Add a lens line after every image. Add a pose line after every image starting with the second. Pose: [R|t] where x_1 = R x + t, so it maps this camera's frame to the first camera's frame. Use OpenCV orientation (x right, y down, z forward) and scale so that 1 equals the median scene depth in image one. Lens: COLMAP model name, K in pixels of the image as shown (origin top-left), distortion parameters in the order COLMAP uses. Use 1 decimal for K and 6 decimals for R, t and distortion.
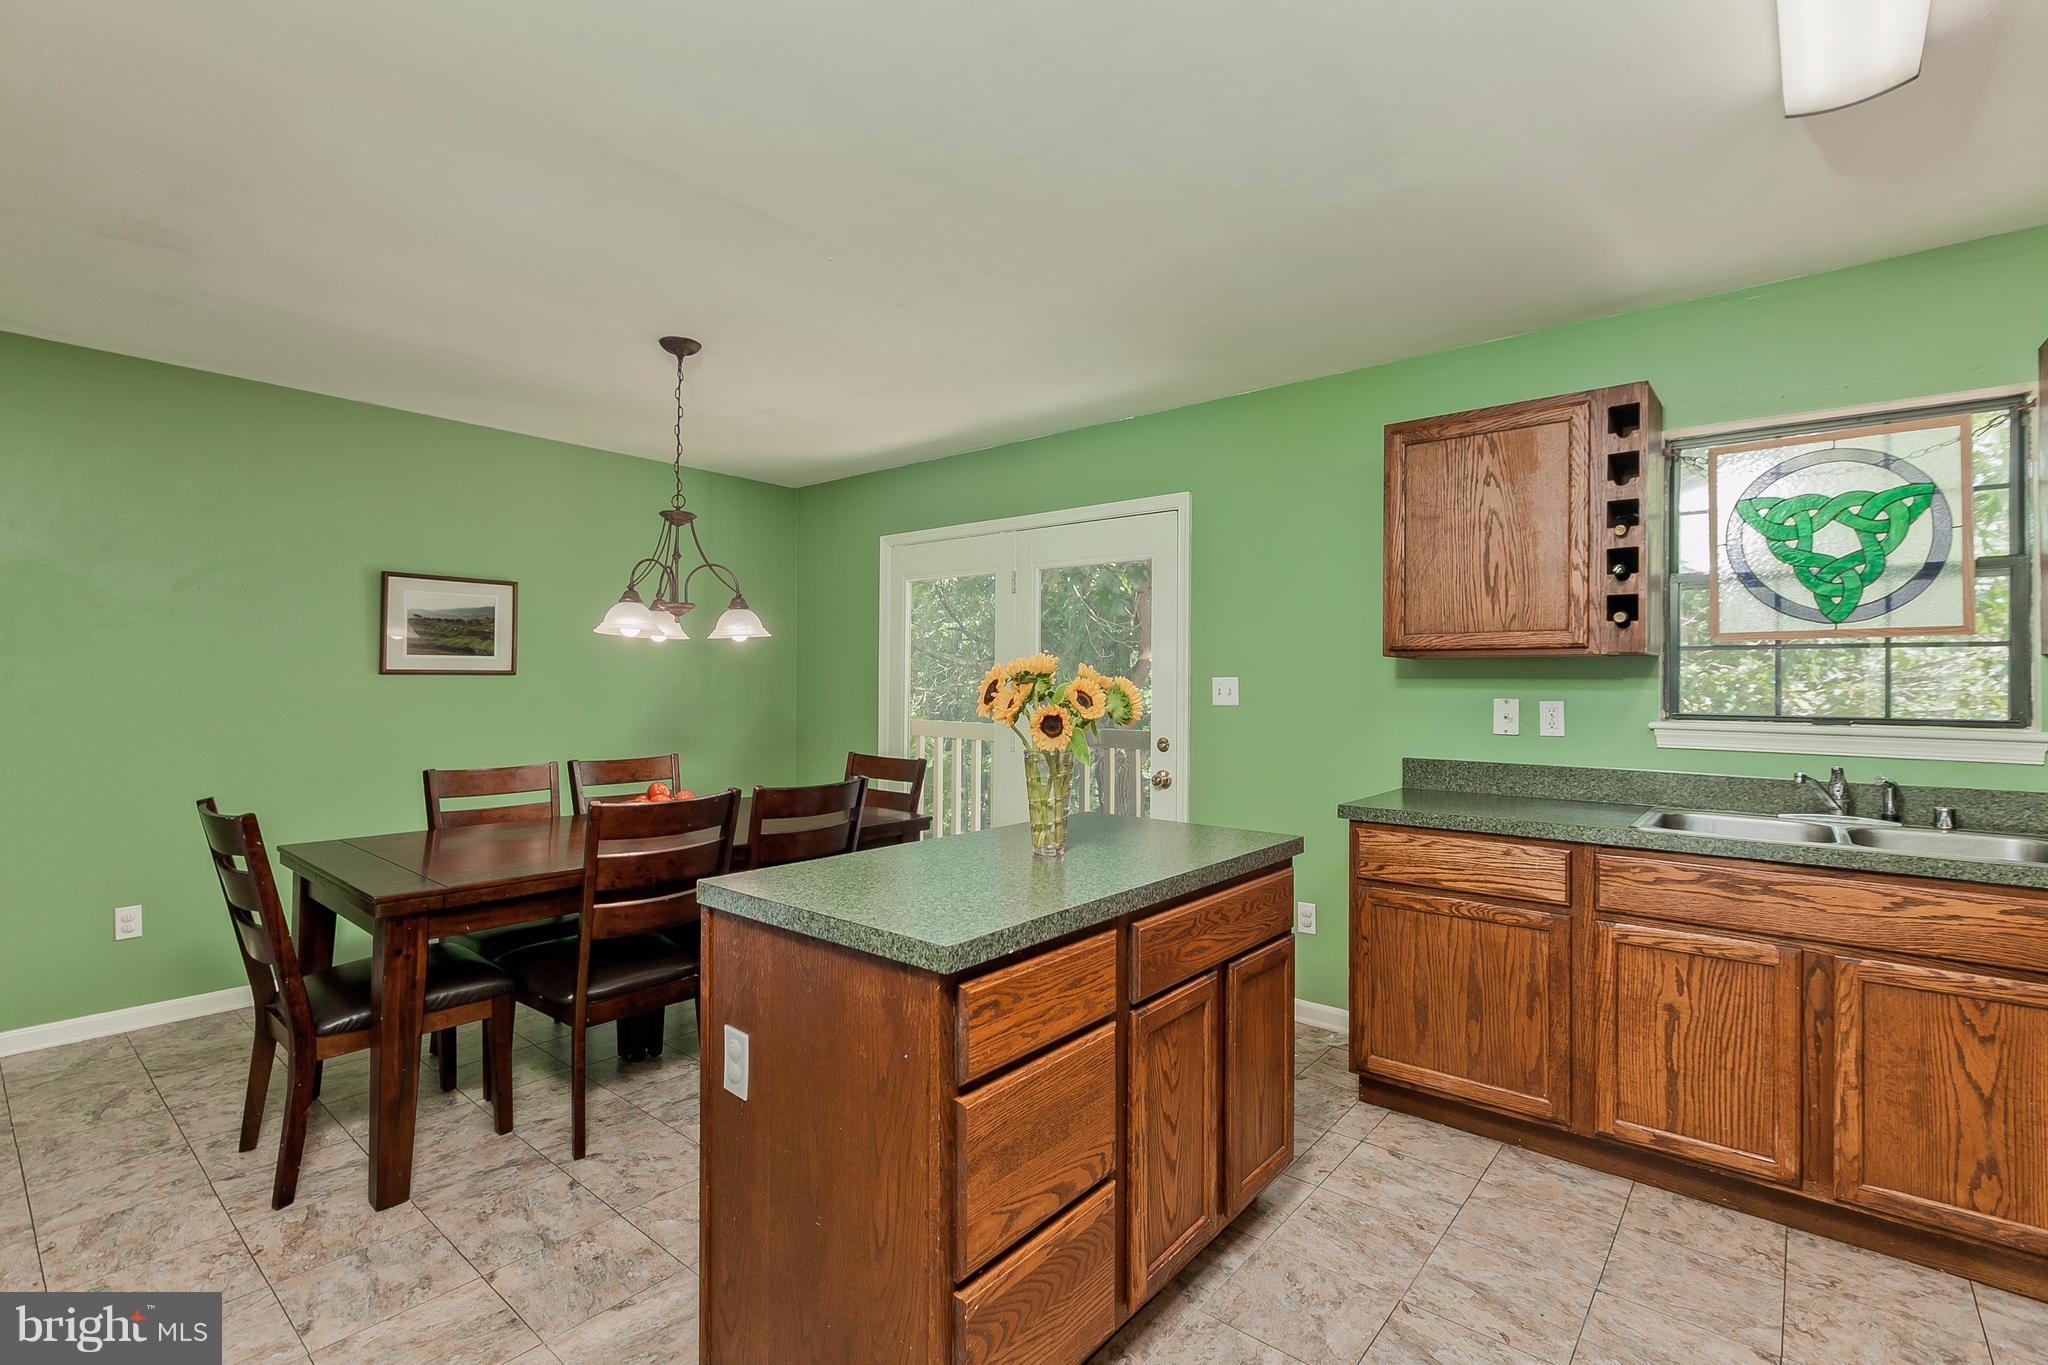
lens RADIAL K [[929.3, 0, 1027.0], [0, 929.3, 664.6], [0, 0, 1]] dist [0.000750, -0.000822]
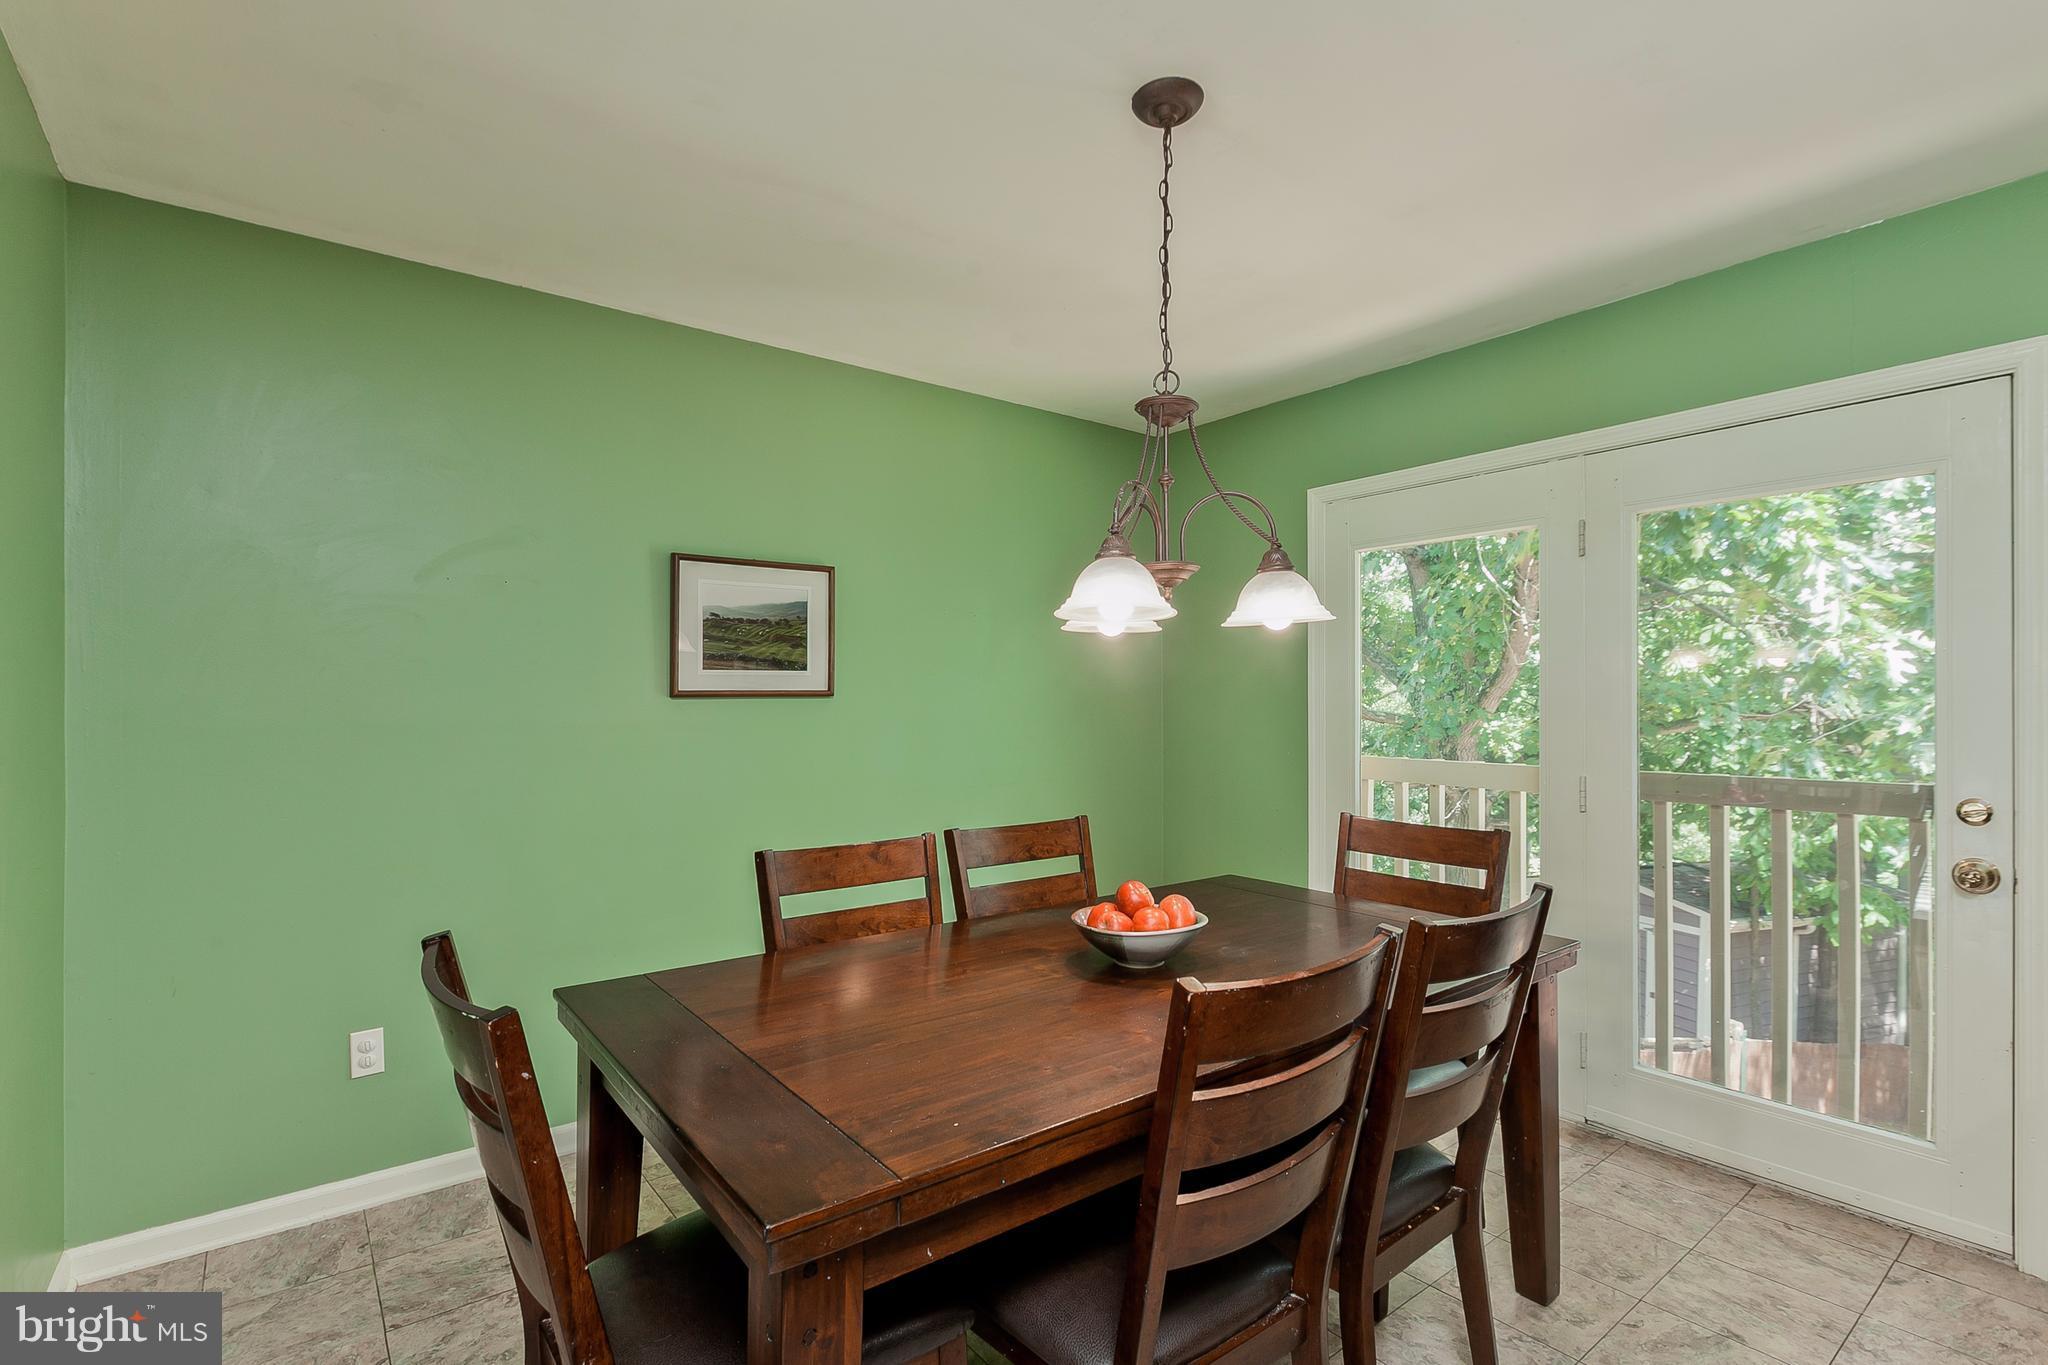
lens RADIAL K [[961.2, 0, 1024.0], [0, 961.2, 682.5], [0, 0, 1]] dist [-0.001363, 0.000530]
pose [[0.977701, -0.014908, -0.209474, -0.310766], [0.014965, 0.999887, -0.001314, 0.004409], [0.209470, -0.001850, 0.977813, 0.378012]]
